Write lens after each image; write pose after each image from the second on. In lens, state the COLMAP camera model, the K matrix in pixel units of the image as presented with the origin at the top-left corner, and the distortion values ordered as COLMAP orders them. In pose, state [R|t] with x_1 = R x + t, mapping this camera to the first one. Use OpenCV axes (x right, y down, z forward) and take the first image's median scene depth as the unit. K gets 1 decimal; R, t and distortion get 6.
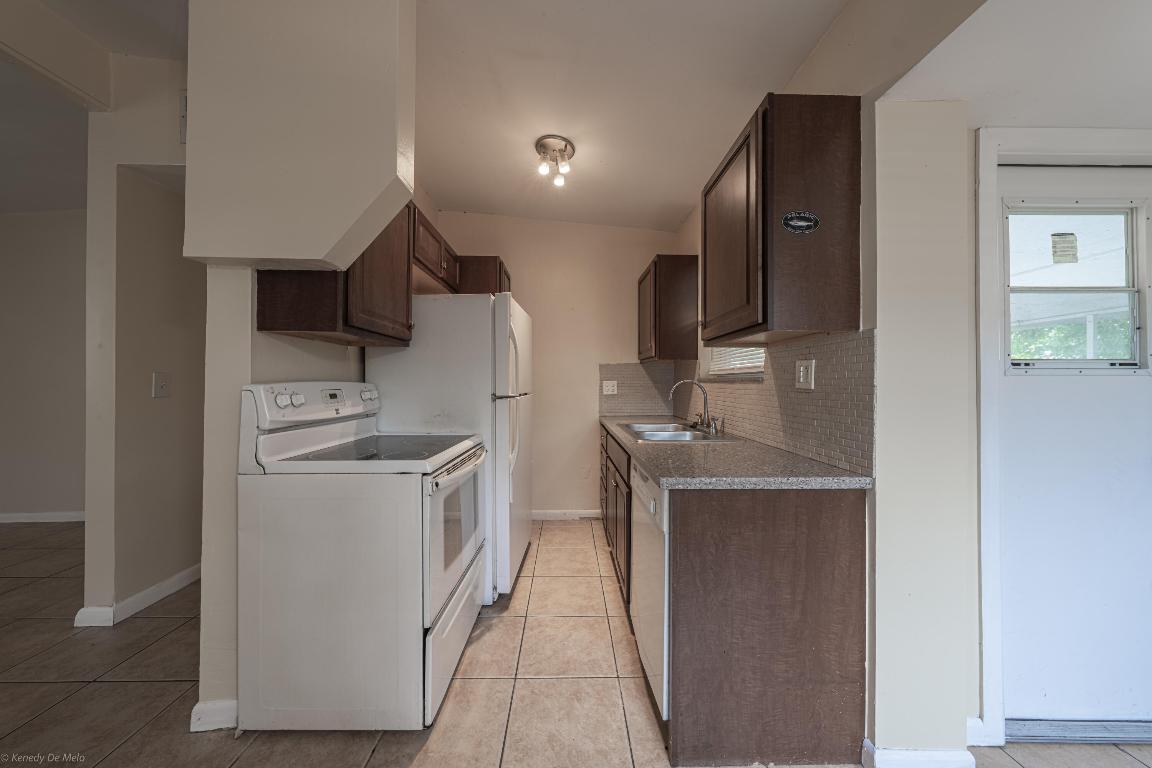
lens RADIAL K [[389.9, 0, 576.9], [0, 389.9, 379.2], [0, 0, 1]] dist [-0.001219, 0.000058]
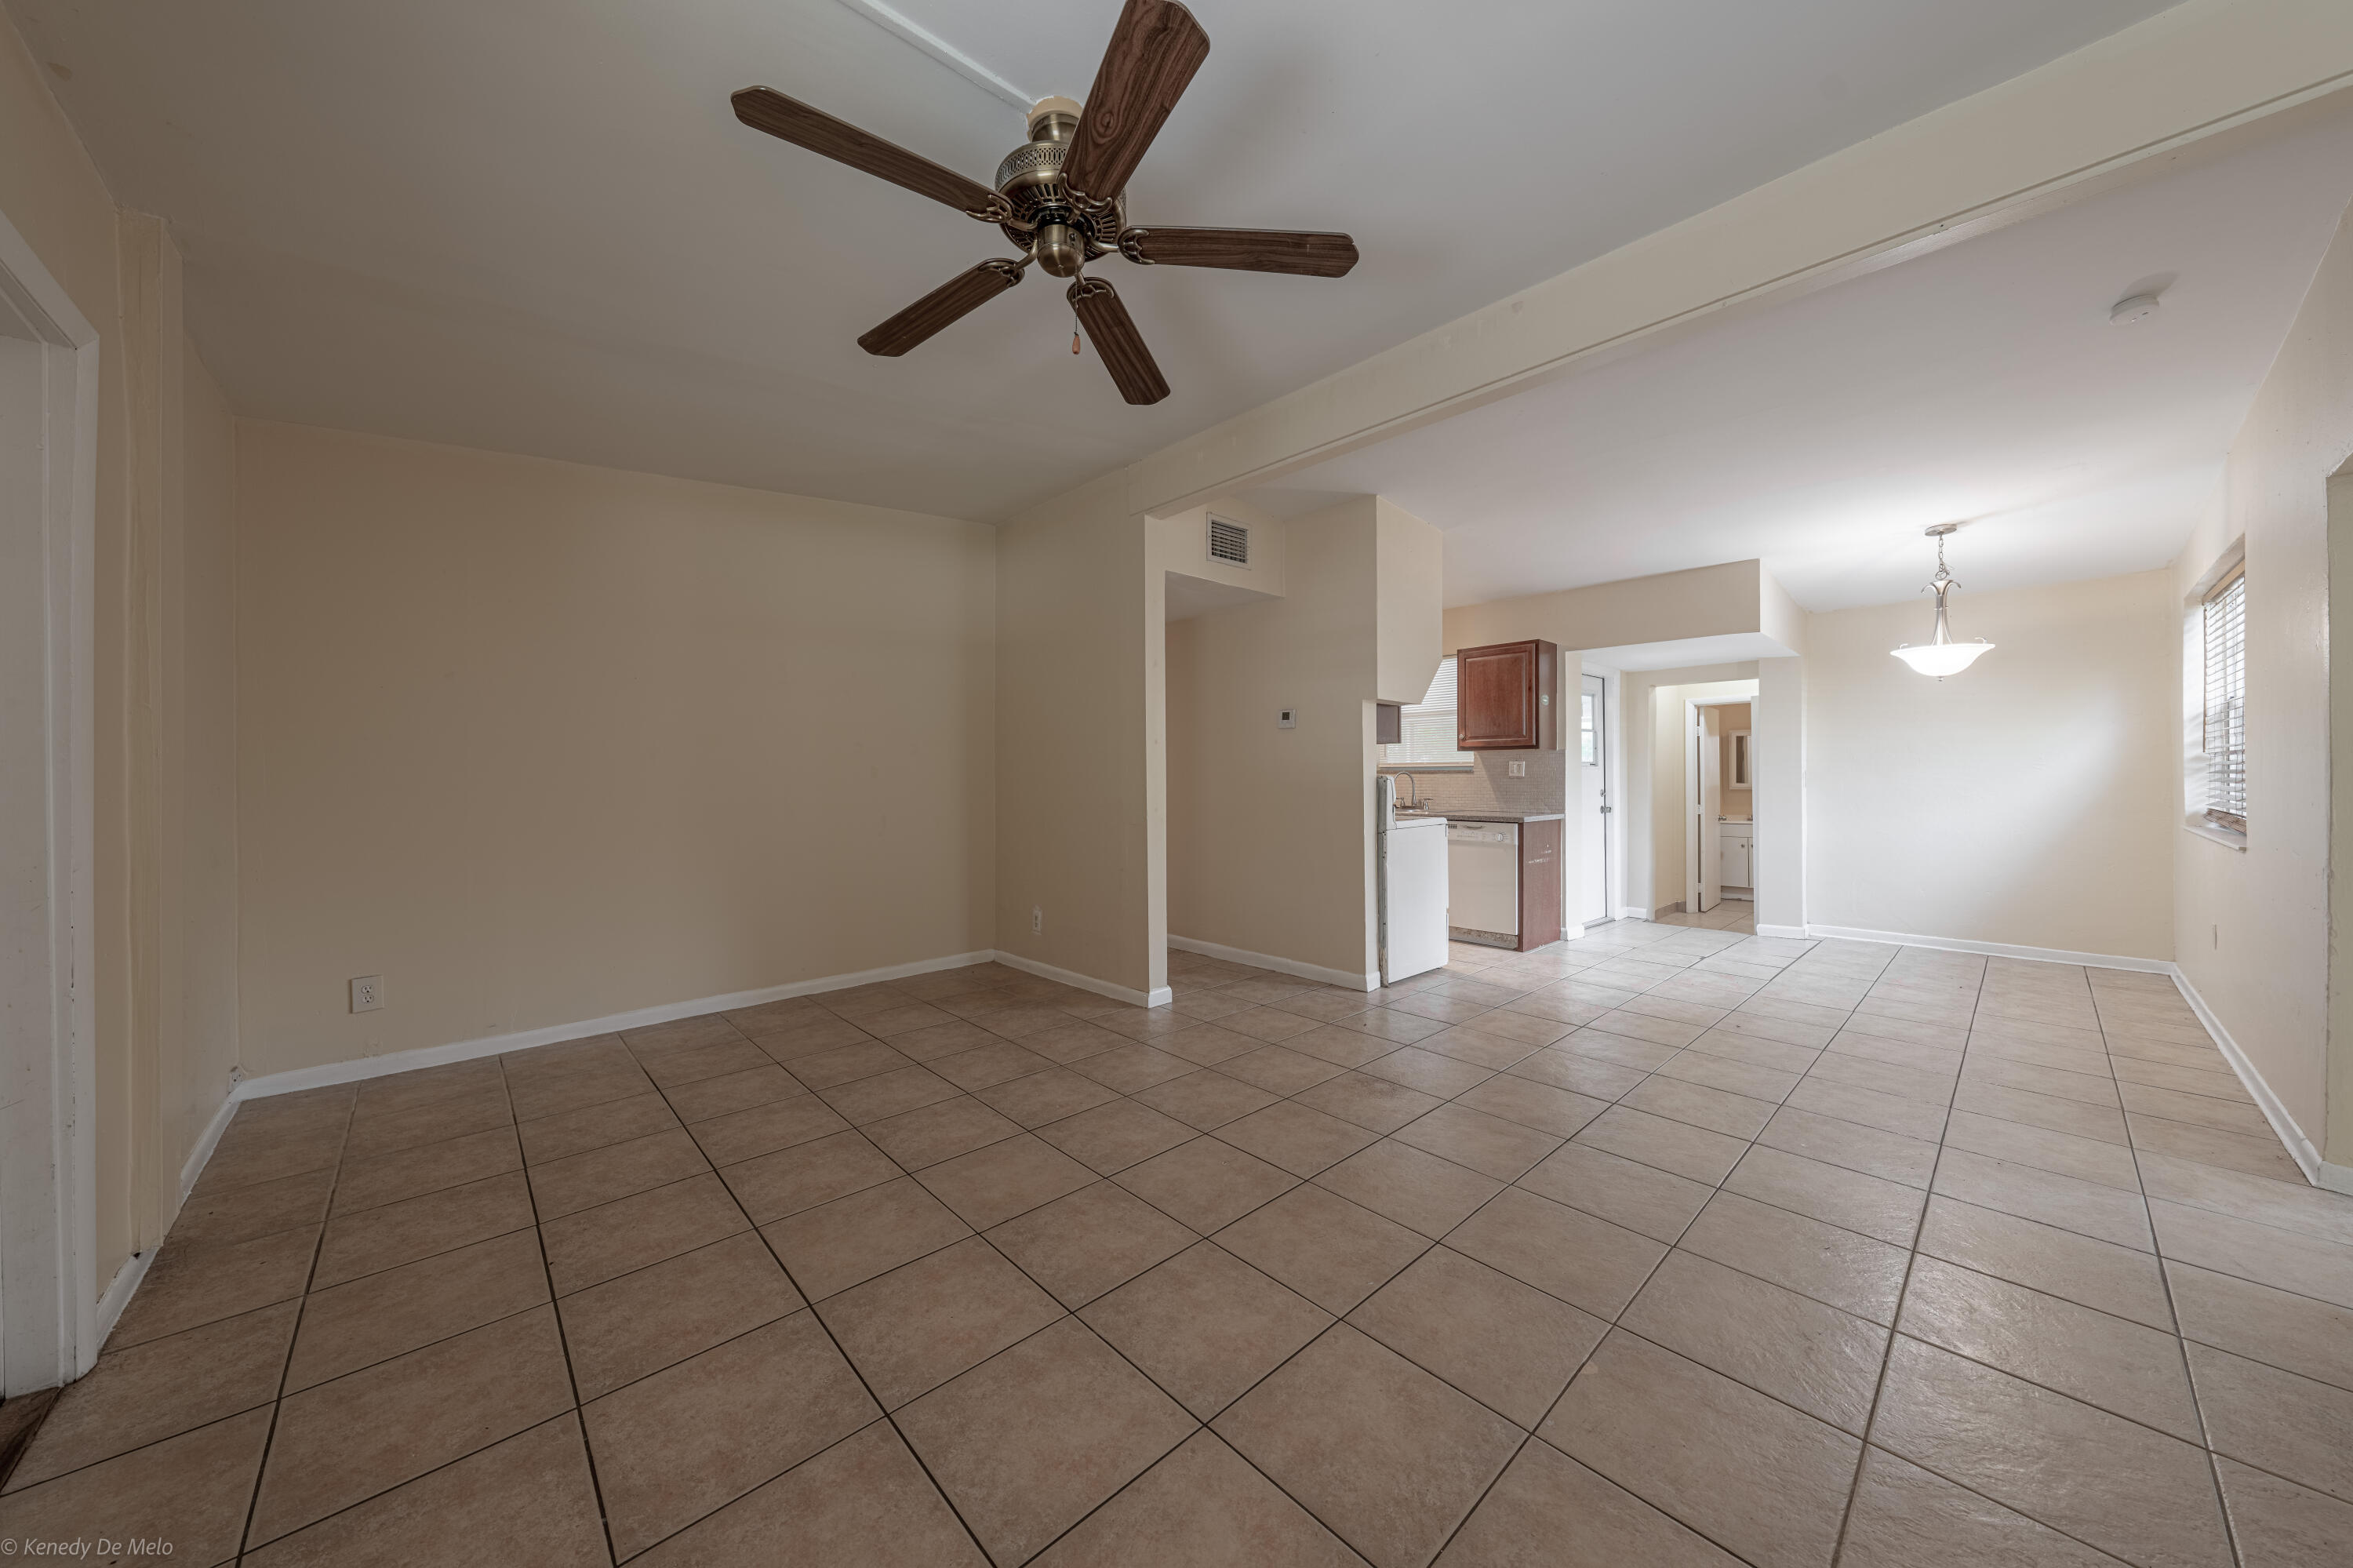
lens RADIAL K [[796.4, 0, 1178.4], [0, 796.4, 774.3], [0, 0, 1]] dist [-0.001219, 0.000058]
pose [[0.748669, -0.005094, 0.662924, -3.443221], [0.001740, 0.999982, 0.005719, -0.010863], [-0.662941, -0.003128, 0.748665, -0.861951]]
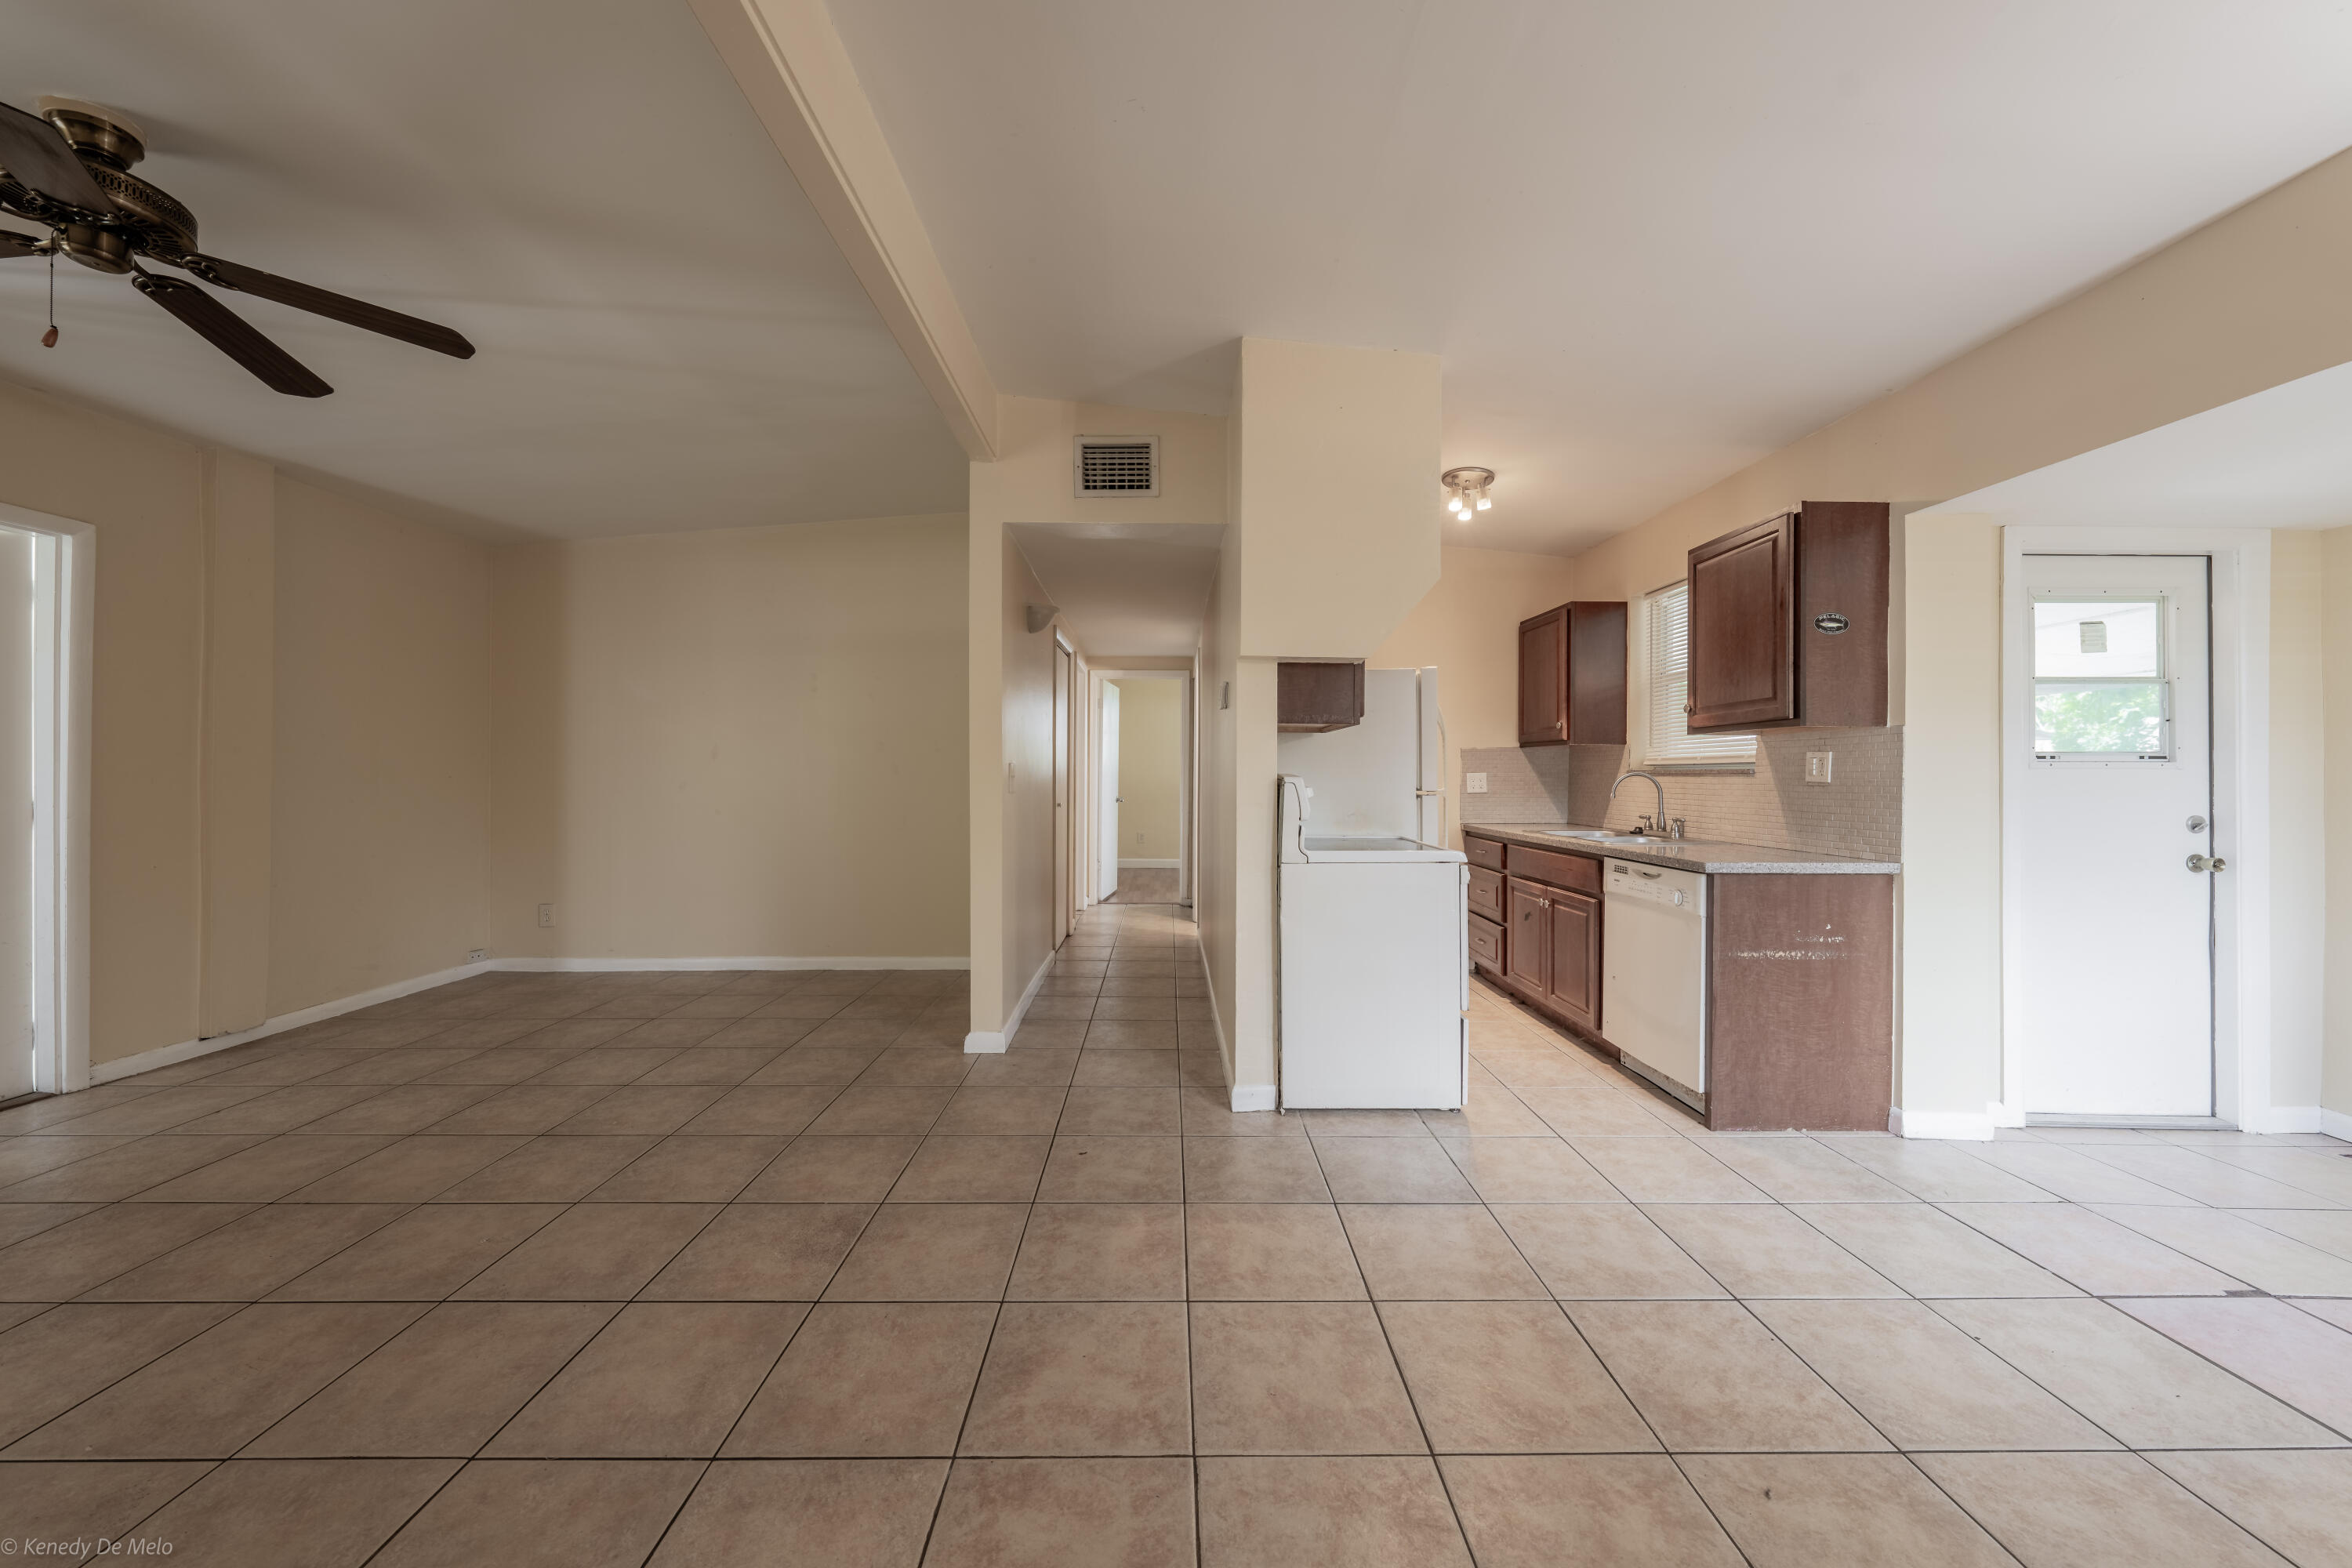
lens RADIAL K [[815.0, 0, 1174.1], [0, 815.0, 771.4], [0, 0, 1]] dist [-0.001984, -0.000052]
pose [[0.999928, 0.001389, -0.011903, -1.032130], [-0.001345, 0.999992, 0.003767, -0.007005], [0.011908, -0.003750, 0.999922, -1.074578]]
